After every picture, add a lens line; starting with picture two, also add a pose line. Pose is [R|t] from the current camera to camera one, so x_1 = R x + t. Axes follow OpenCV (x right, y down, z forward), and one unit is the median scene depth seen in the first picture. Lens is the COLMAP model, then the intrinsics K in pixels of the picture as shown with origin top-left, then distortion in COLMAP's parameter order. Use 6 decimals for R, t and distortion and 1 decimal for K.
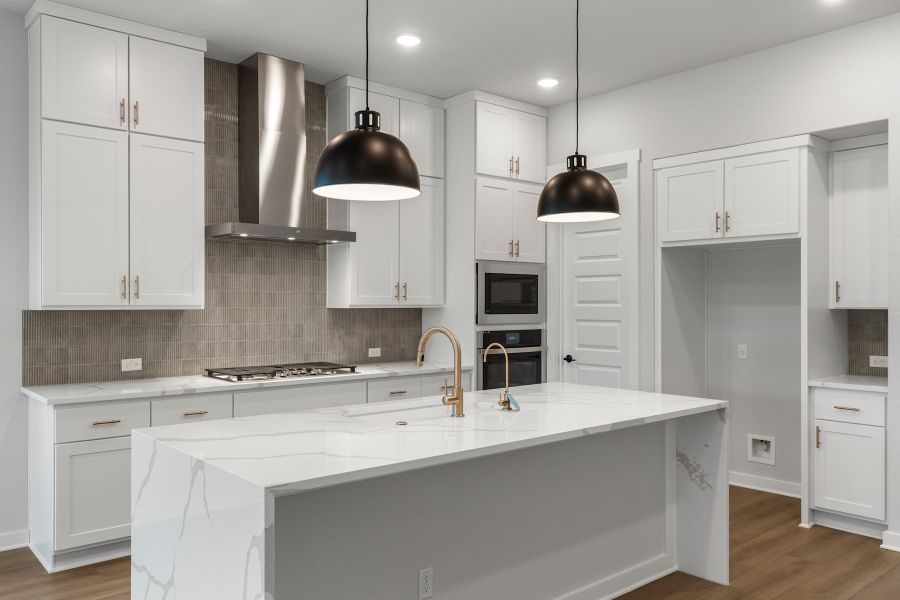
lens RADIAL K [[702.0, 0, 444.3], [0, 702.0, 304.4], [0, 0, 1]] dist [0.002931, -0.003774]
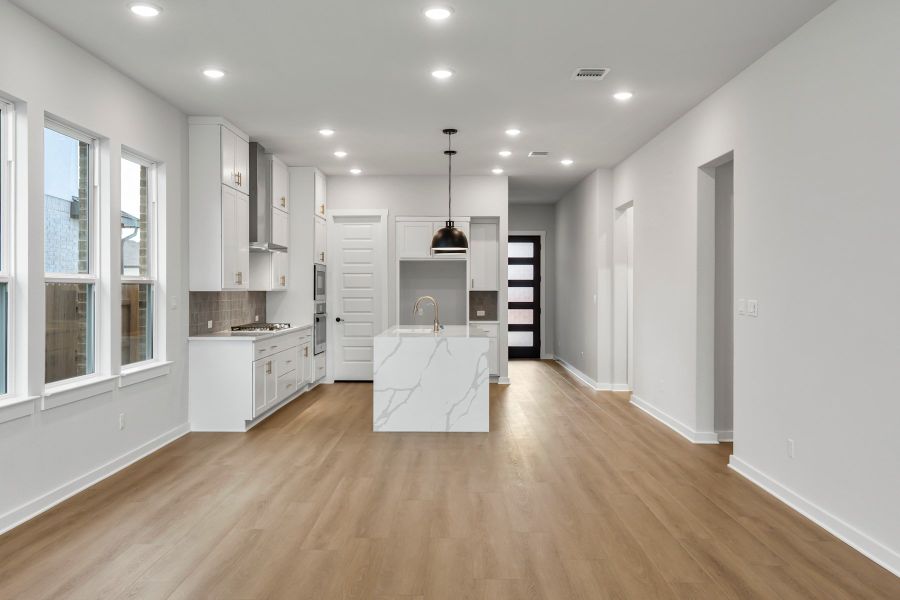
lens RADIAL K [[702.0, 0, 447.1], [0, 702.0, 299.5], [0, 0, 1]] dist [0.002931, -0.003774]
pose [[0.667495, -0.009092, 0.744558, -1.298055], [0.001835, 0.999943, 0.010565, 0.010889], [-0.744612, -0.005686, 0.667474, -0.523659]]
